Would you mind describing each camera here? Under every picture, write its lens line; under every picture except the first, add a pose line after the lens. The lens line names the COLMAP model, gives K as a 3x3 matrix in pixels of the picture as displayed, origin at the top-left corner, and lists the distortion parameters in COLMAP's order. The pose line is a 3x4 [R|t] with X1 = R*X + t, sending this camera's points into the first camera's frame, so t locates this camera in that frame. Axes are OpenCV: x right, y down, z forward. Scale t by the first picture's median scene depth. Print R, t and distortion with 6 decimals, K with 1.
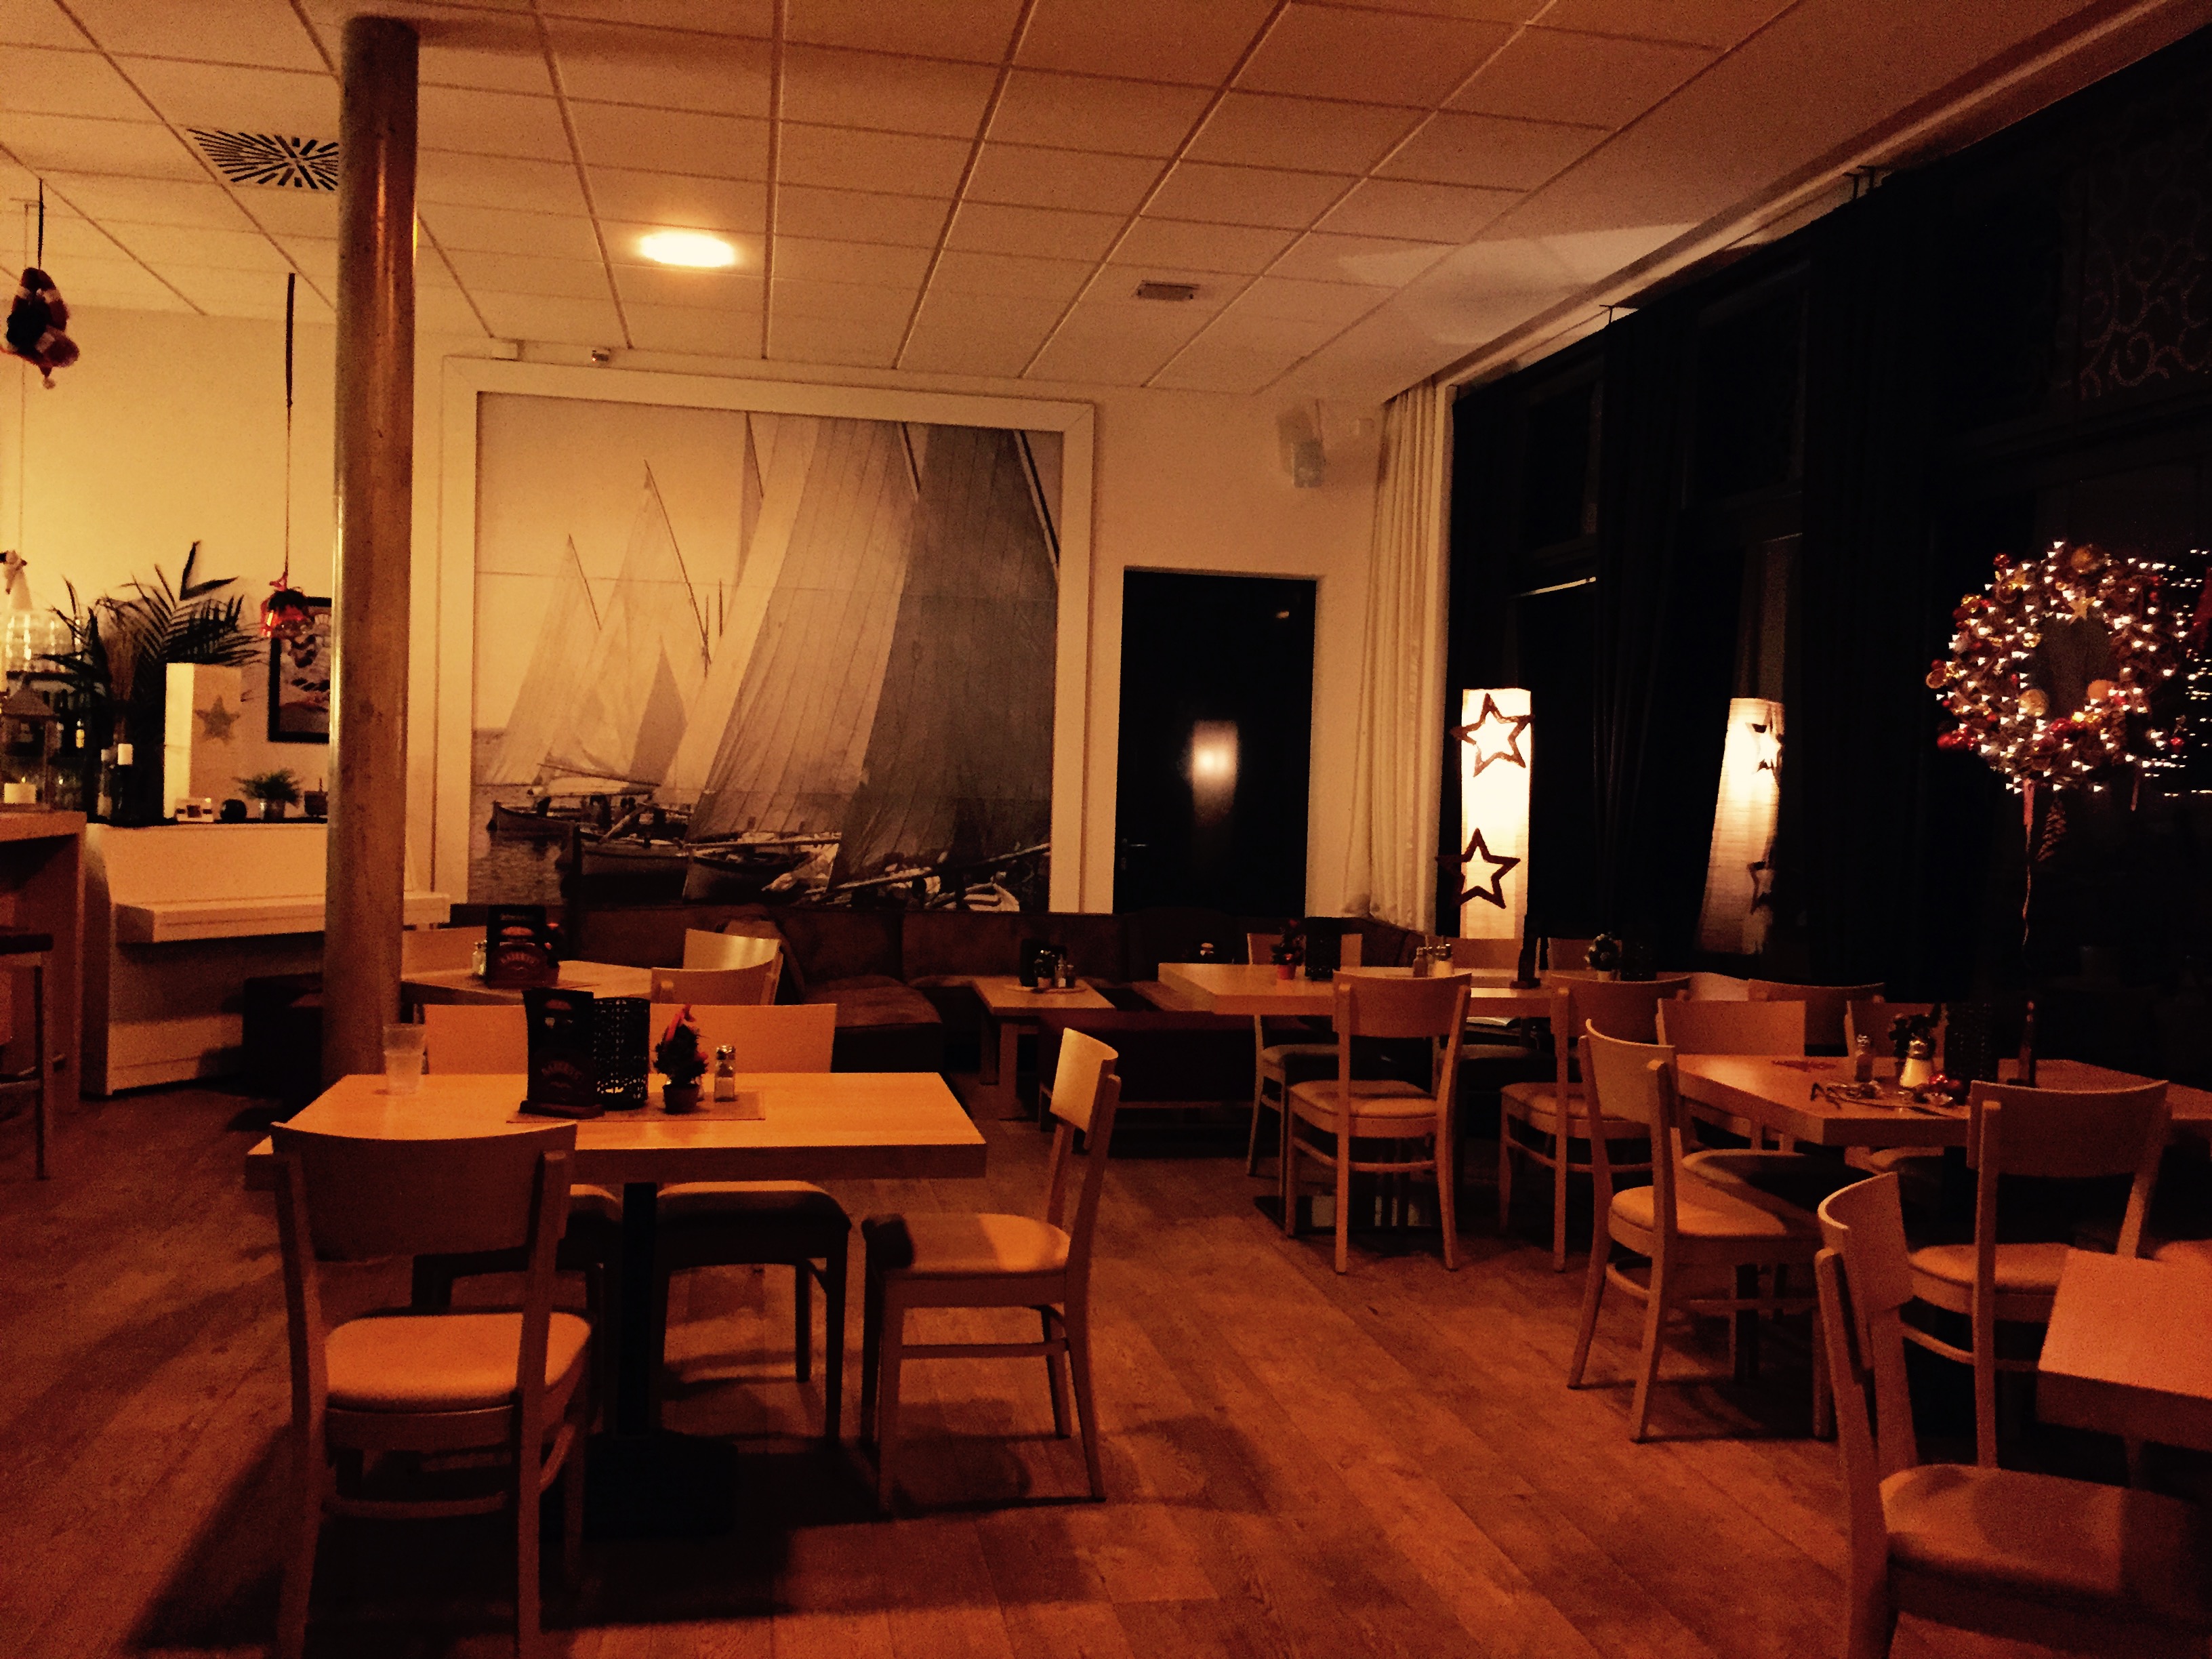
lens RADIAL K [[1888.2, 0, 1112.6], [0, 1888.2, 816.2], [0, 0, 1]] dist [0.058070, -0.053371]
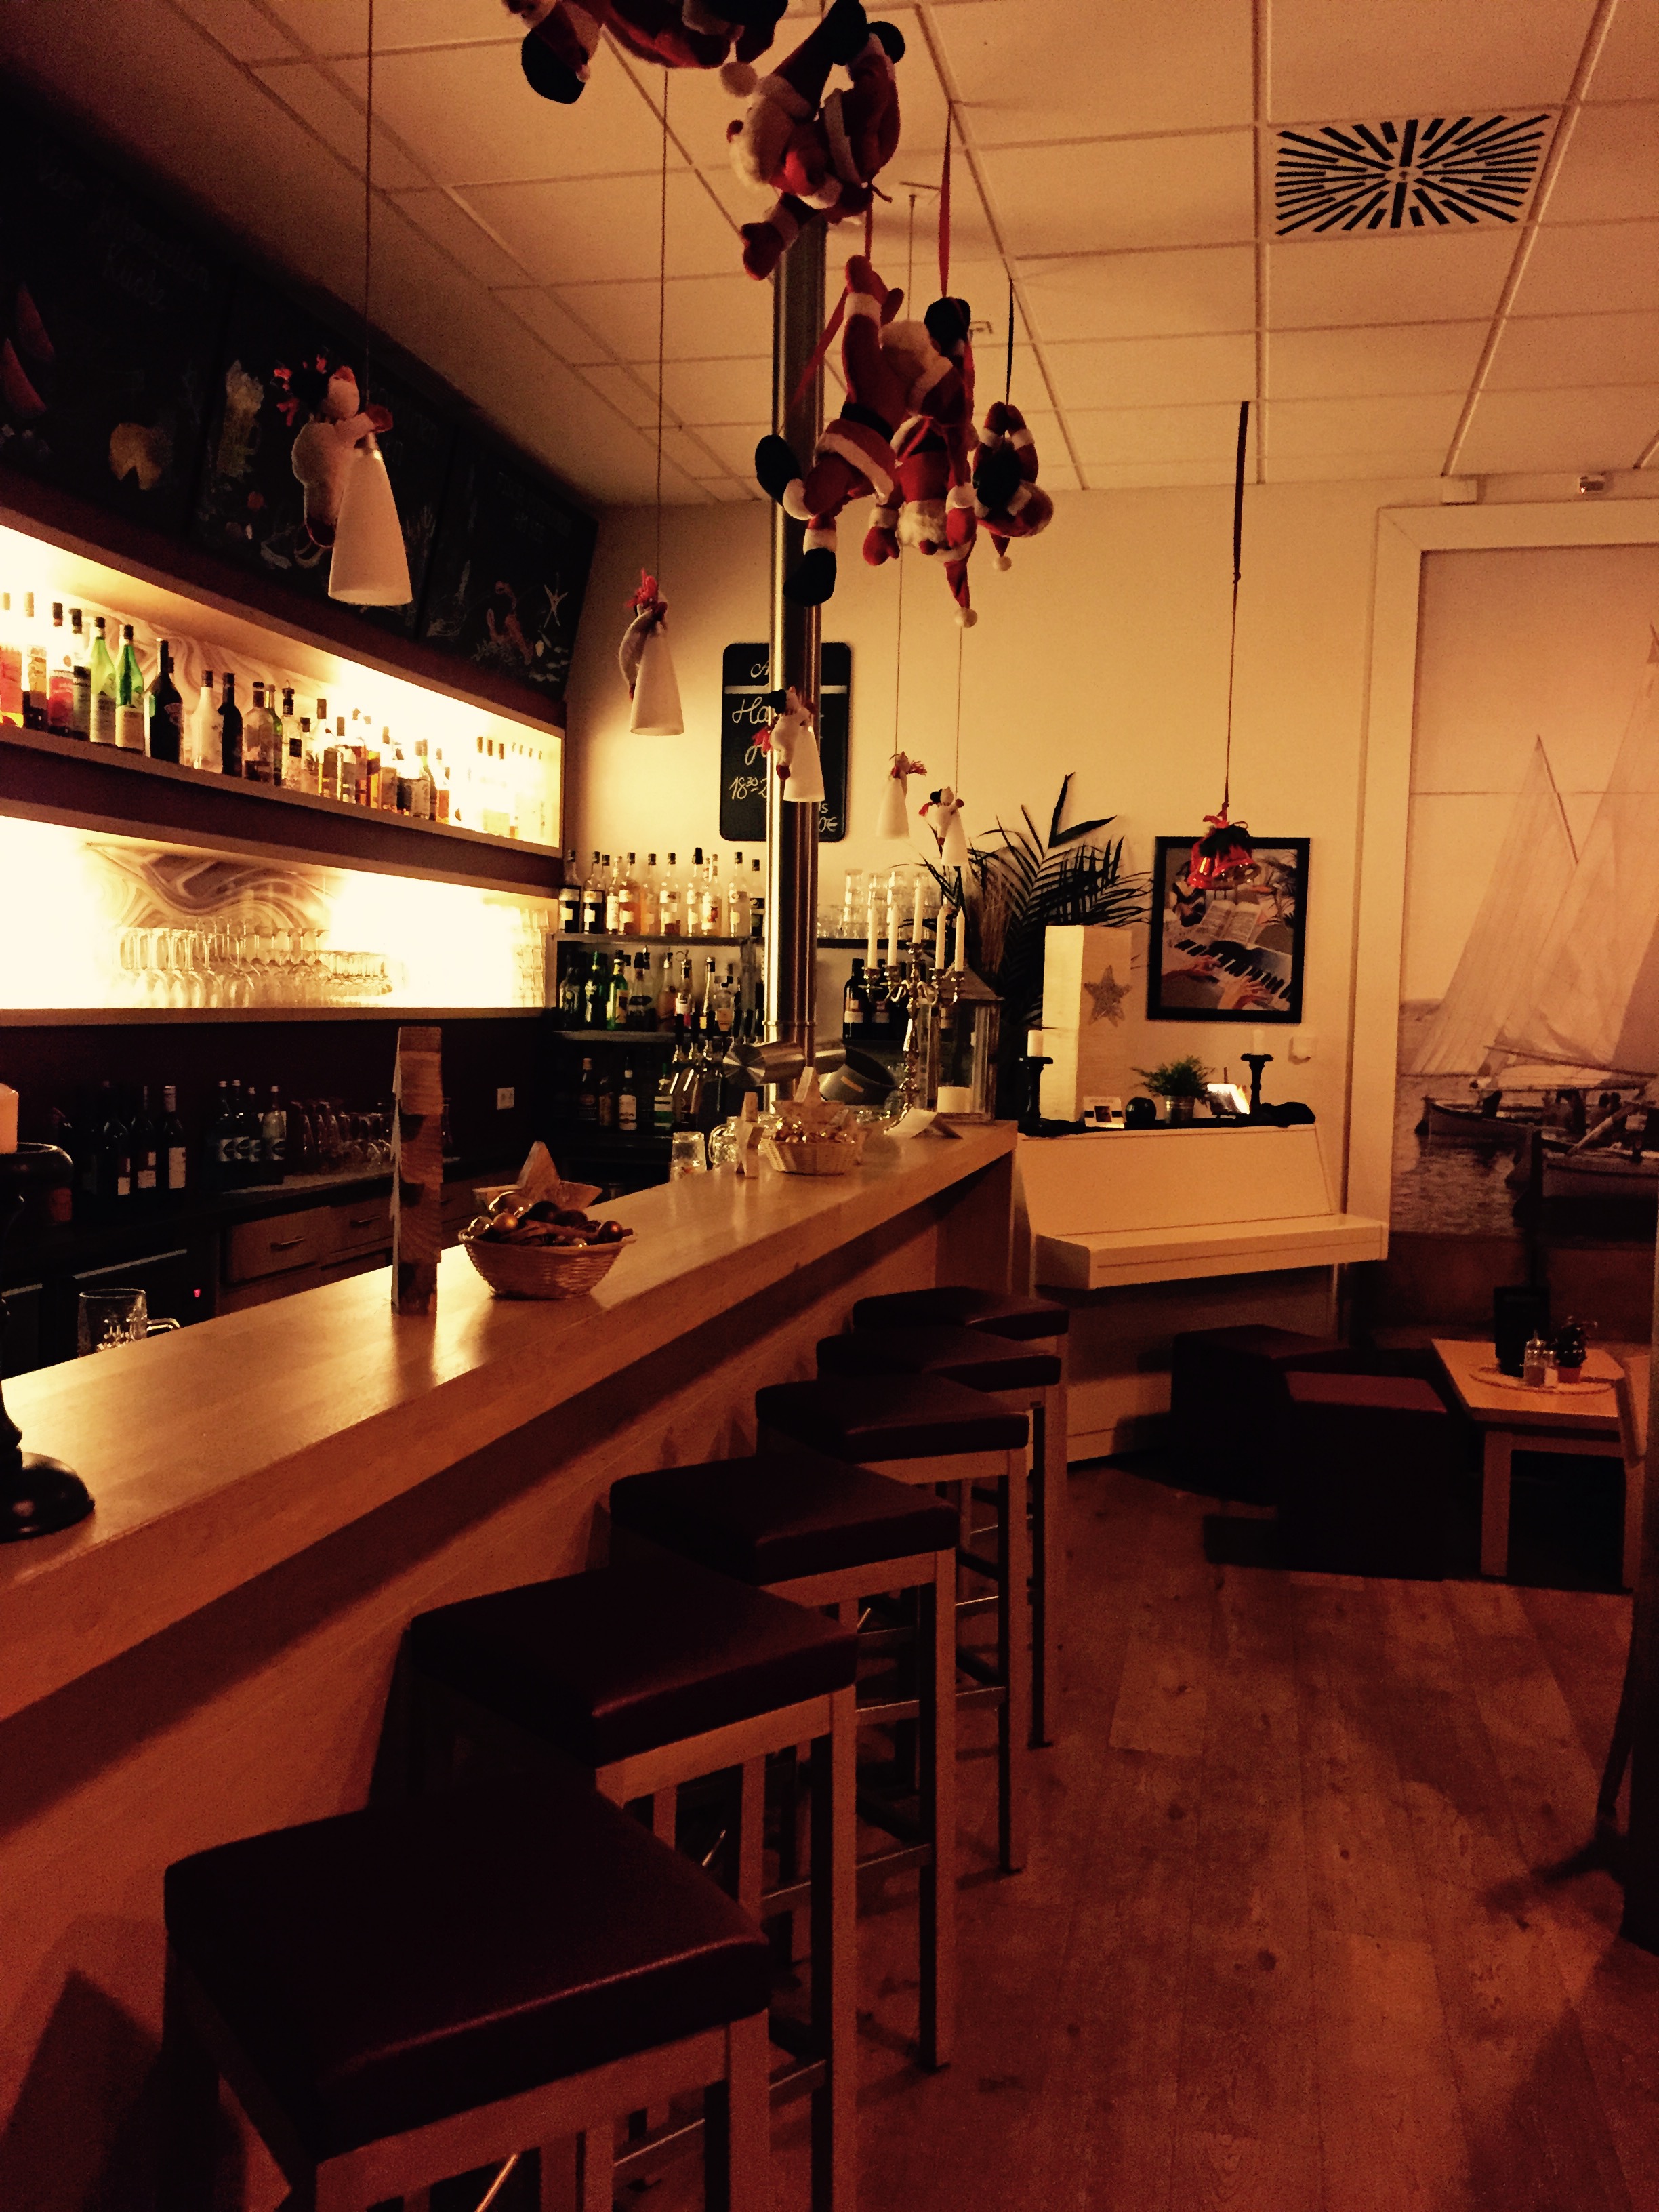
lens RADIAL K [[1888.2, 0, 833.2], [0, 1888.2, 1112.5], [0, 0, 1]] dist [0.058070, -0.053371]
pose [[0.913769, 0.017616, -0.405852, -0.236408], [-0.006218, 0.999549, 0.029384, -0.022459], [0.406186, -0.024326, 0.913467, 0.213689]]
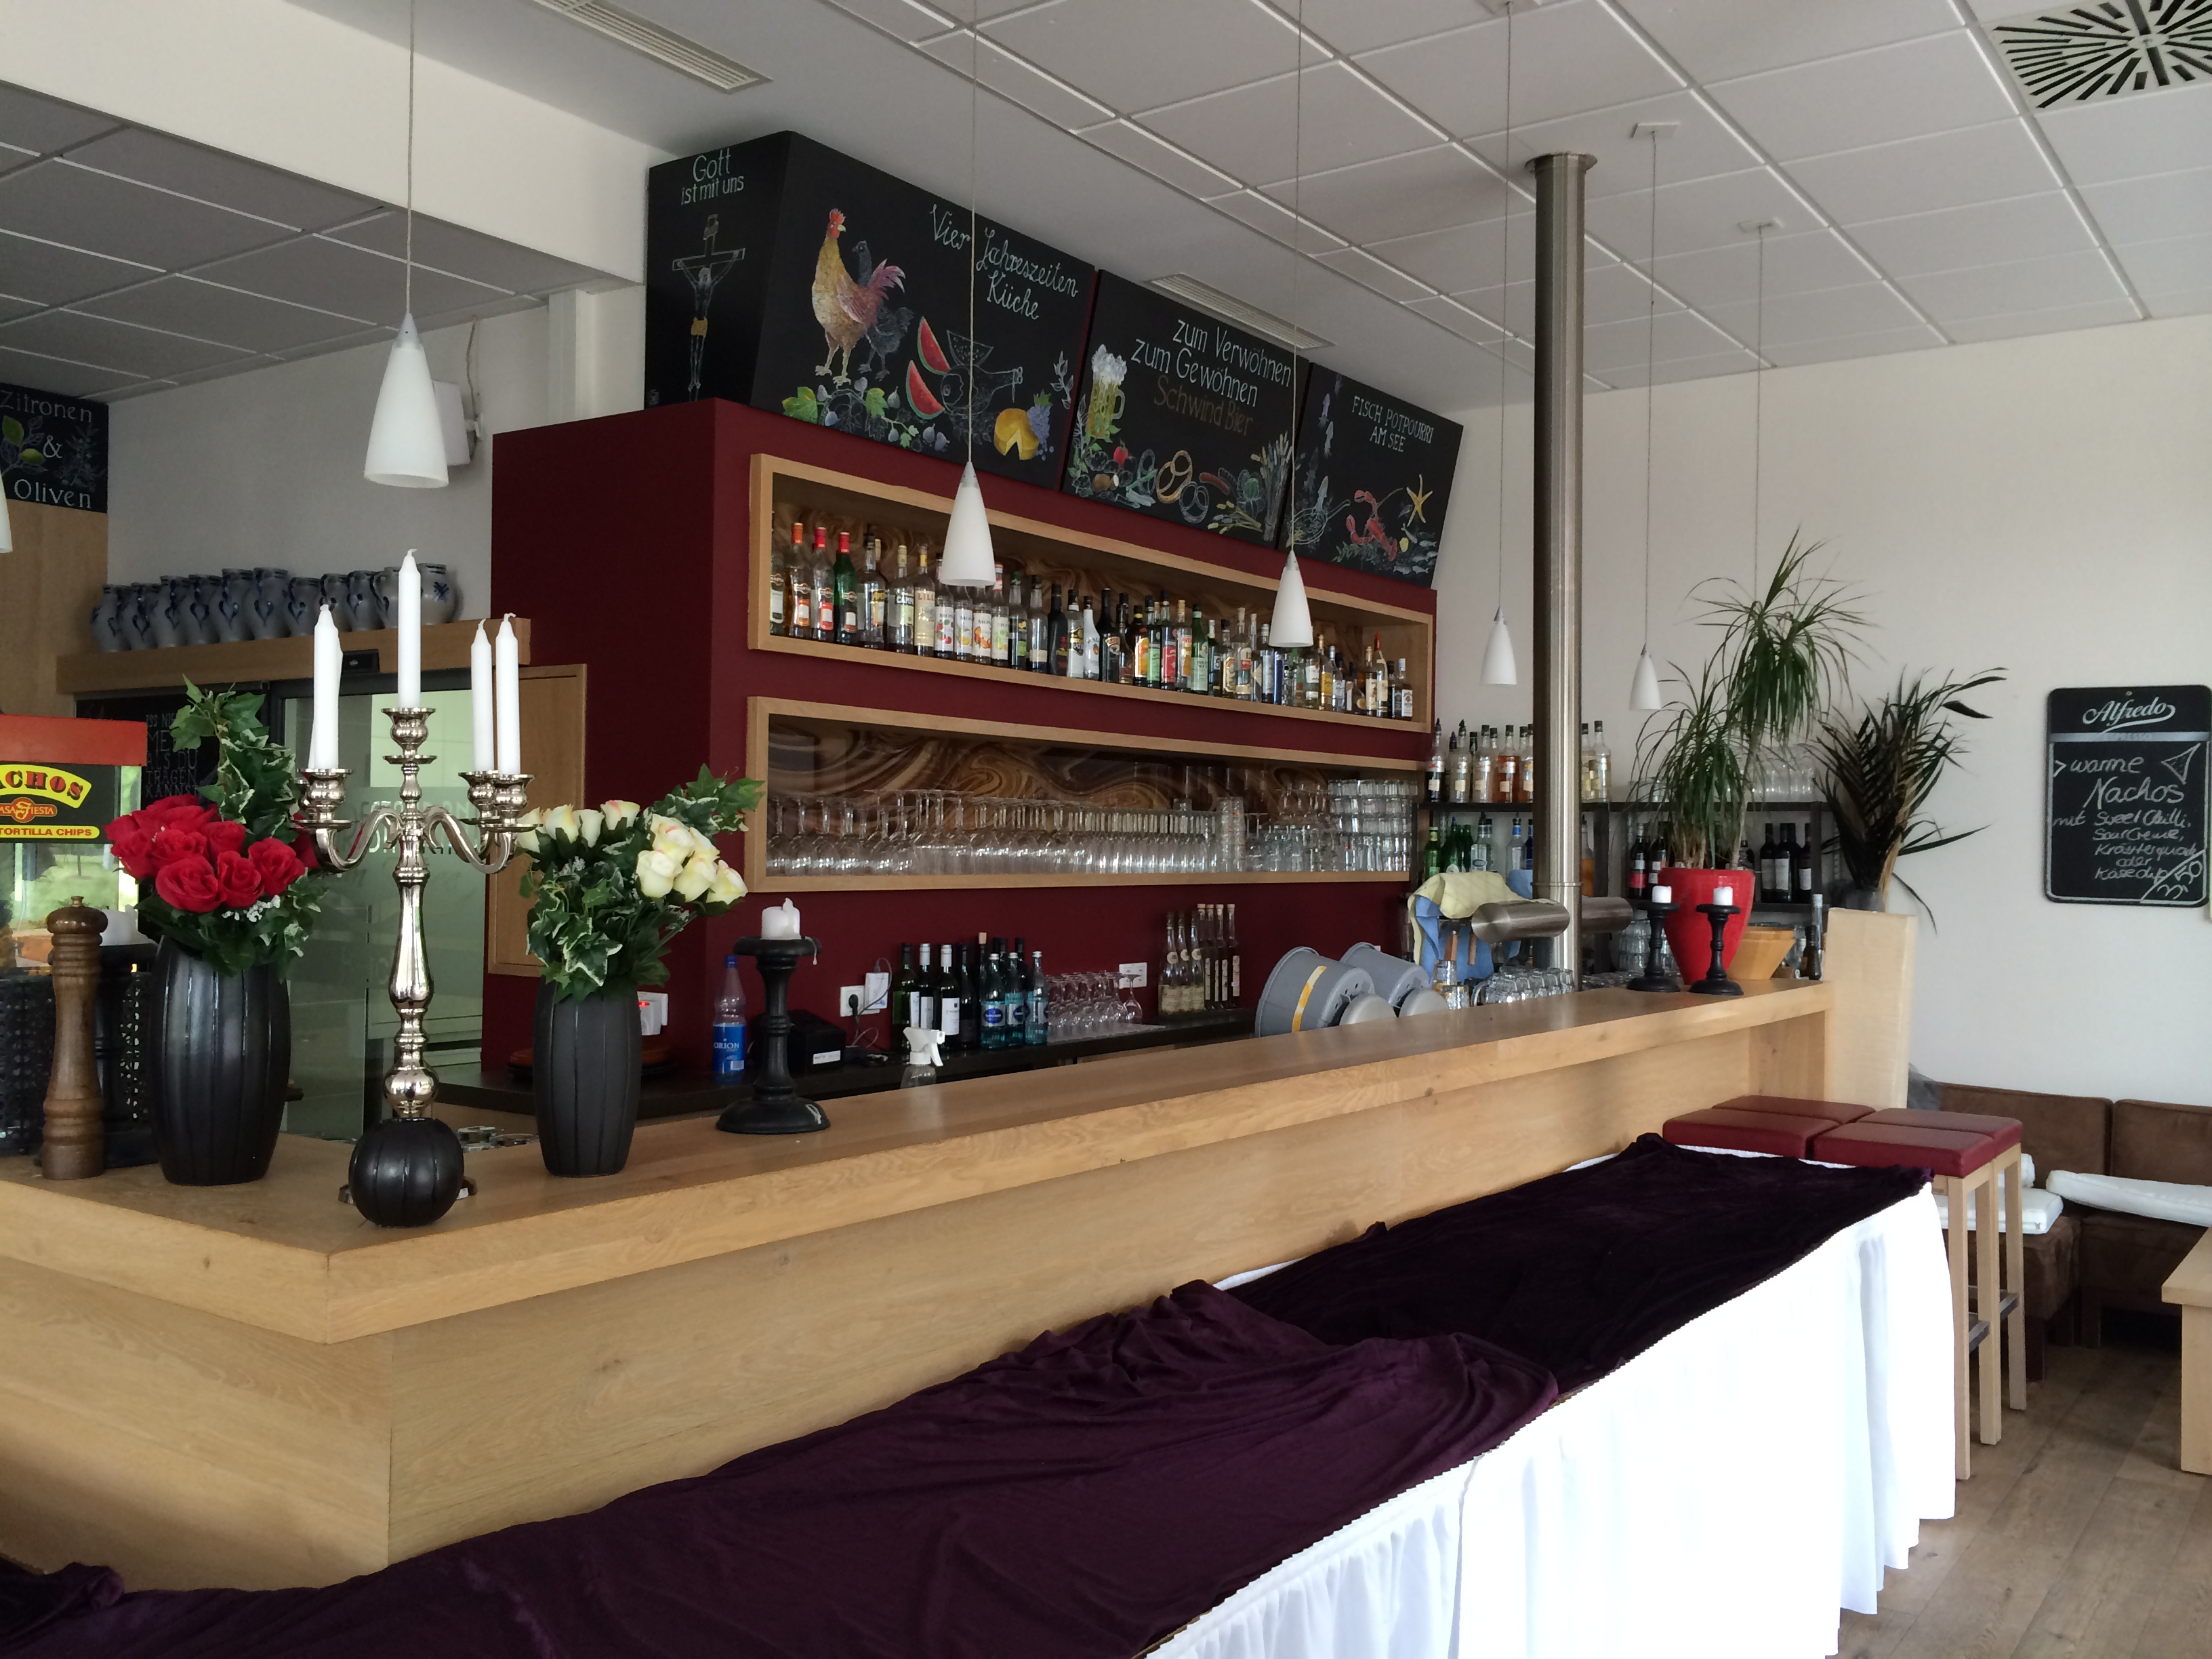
lens RADIAL K [[1912.5, 0, 1105.7], [0, 1912.5, 831.4], [0, 0, 1]] dist [0.012826, 0.000417]
pose [[0.683312, -0.025837, -0.729669, -0.136748], [-0.008120, 0.999043, -0.042979, -0.022082], [0.730081, 0.035293, 0.682449, 0.199482]]
